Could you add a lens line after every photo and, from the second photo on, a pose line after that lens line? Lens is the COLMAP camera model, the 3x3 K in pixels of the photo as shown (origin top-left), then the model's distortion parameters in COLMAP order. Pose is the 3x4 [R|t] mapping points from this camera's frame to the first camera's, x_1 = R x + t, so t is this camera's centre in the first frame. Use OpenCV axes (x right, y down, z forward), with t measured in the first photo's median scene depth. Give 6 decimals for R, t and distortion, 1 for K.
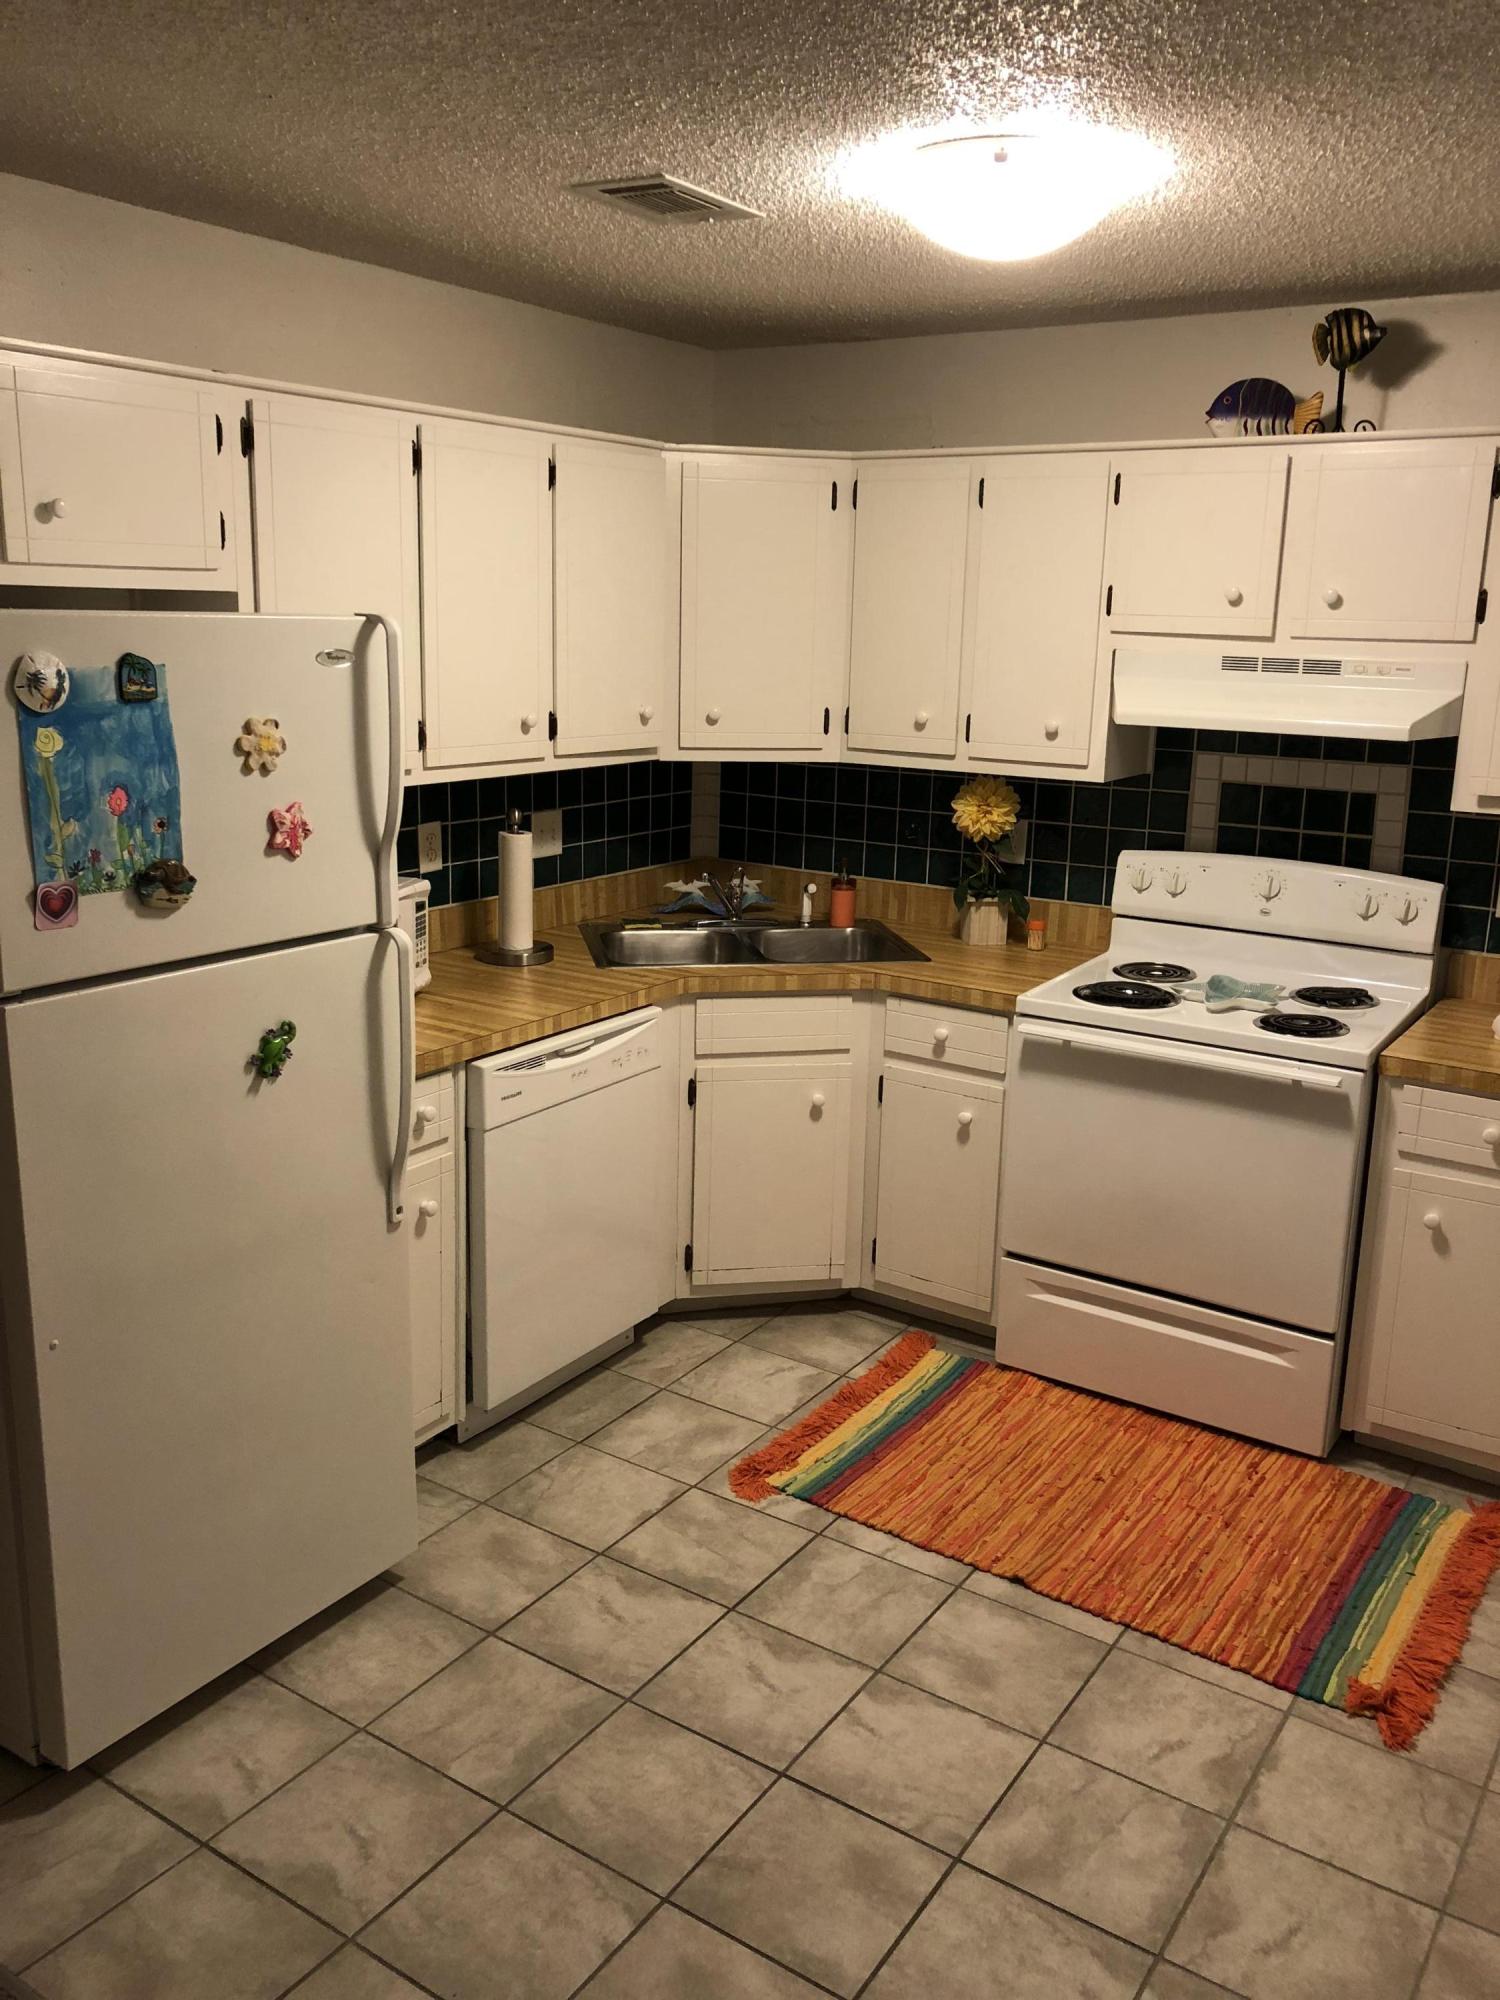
lens RADIAL K [[1647.2, 0, 749.0], [0, 1647.2, 999.2], [0, 0, 1]] dist [0.013083, 0.010651]
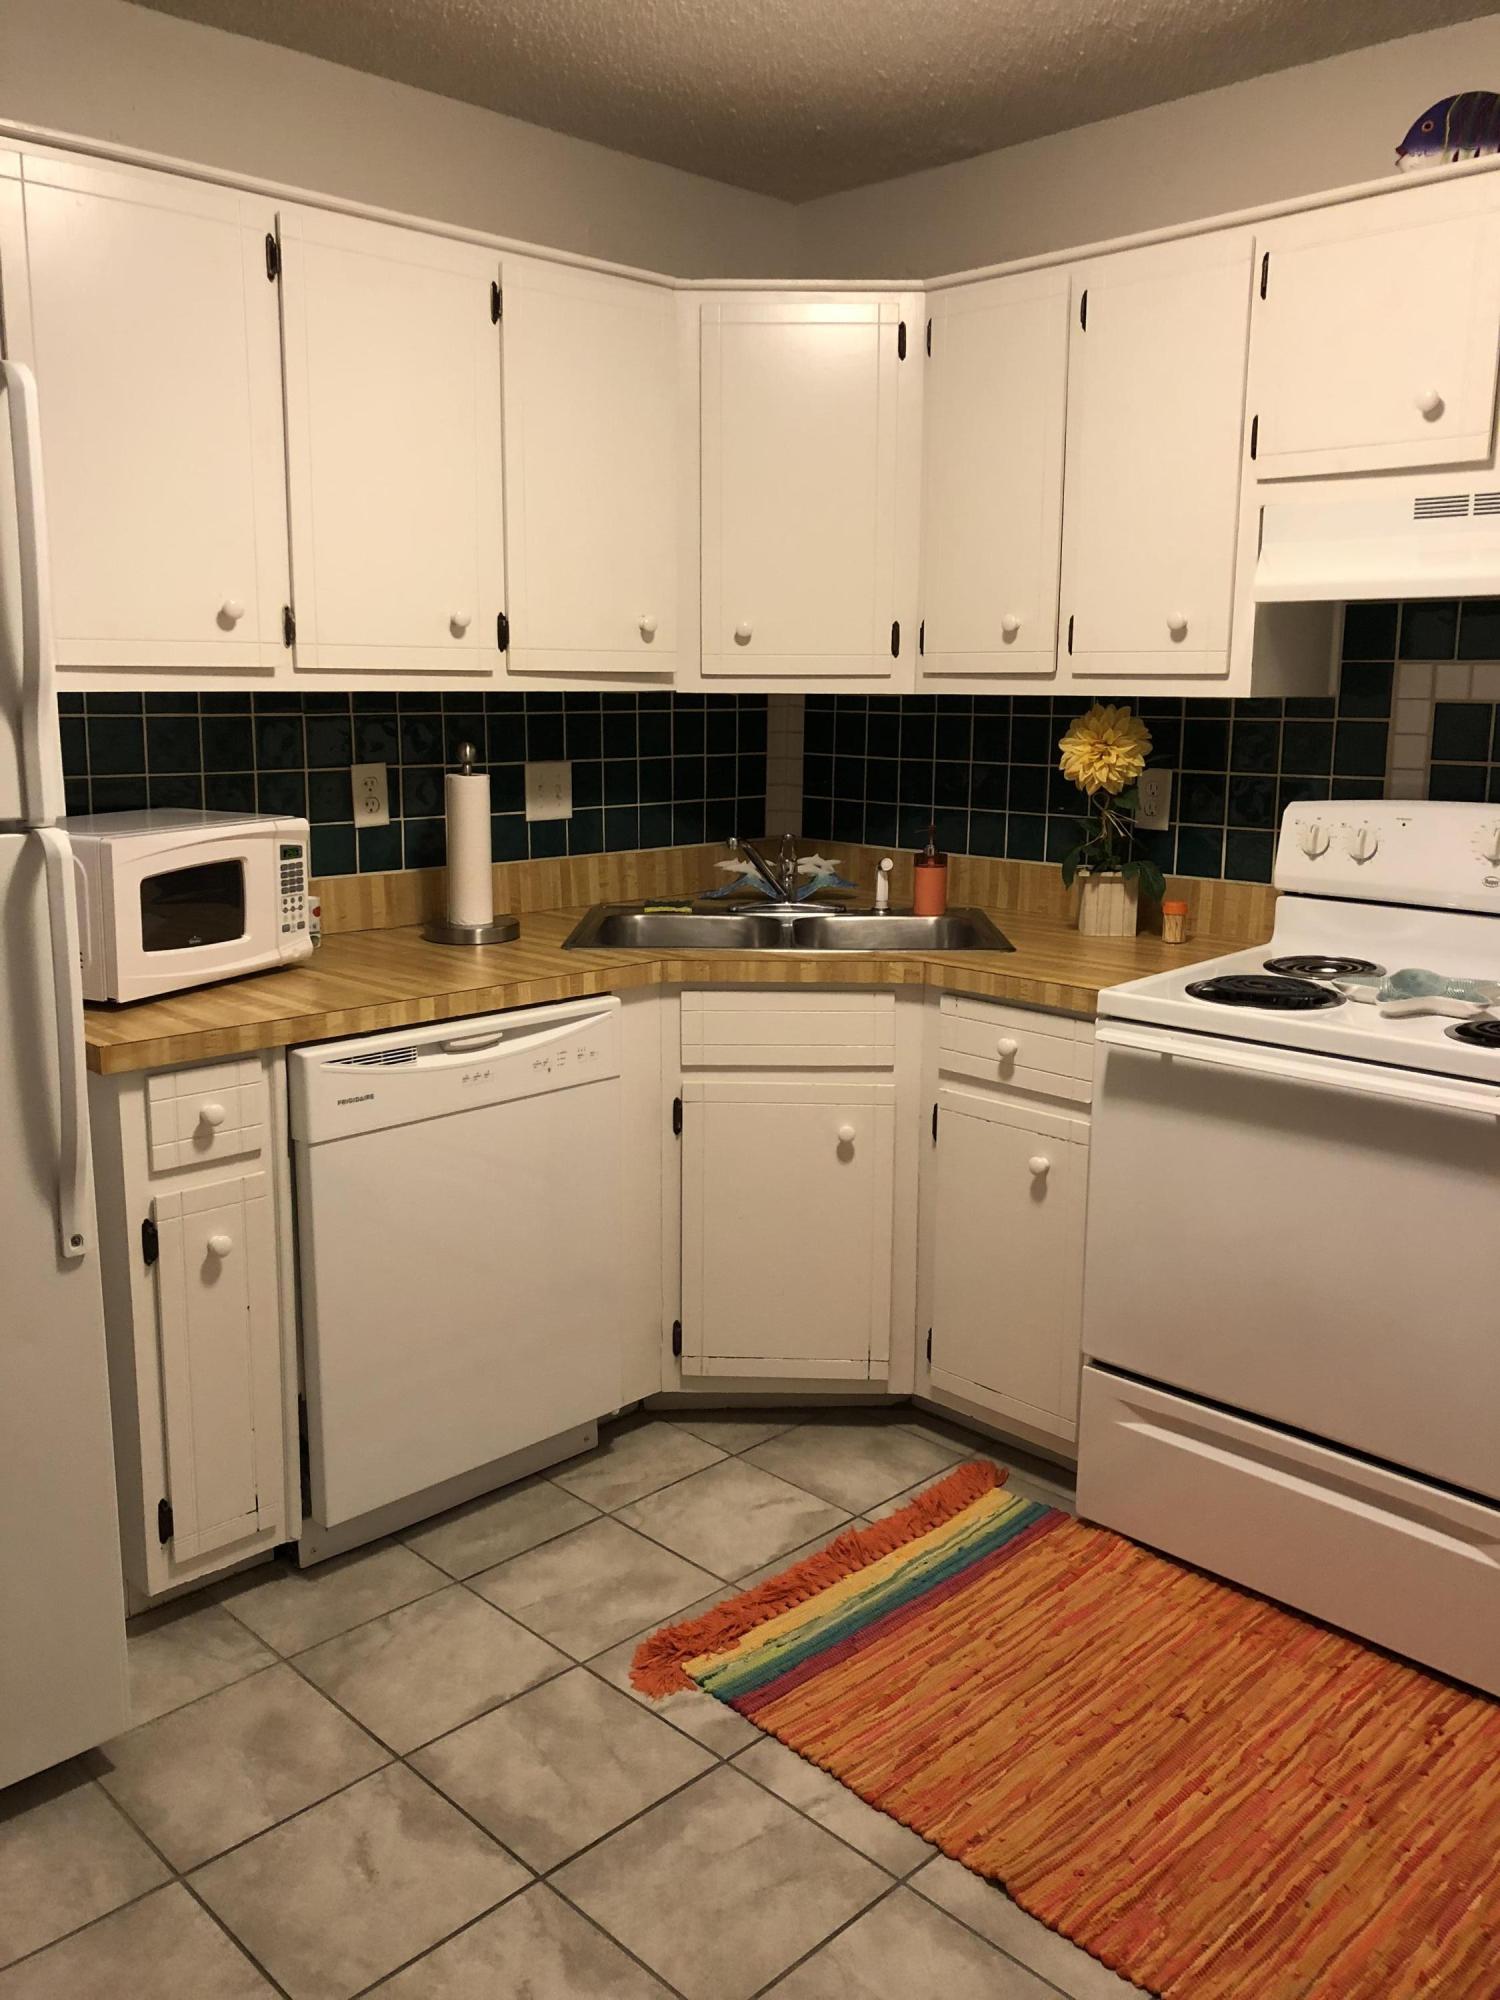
lens RADIAL K [[1647.2, 0, 748.1], [0, 1647.2, 991.1], [0, 0, 1]] dist [0.013083, 0.010651]
pose [[0.978758, 0.020688, -0.203972, 0.158565], [-0.030907, 0.998415, -0.047043, 0.035901], [0.202675, 0.052347, 0.977846, 0.282623]]
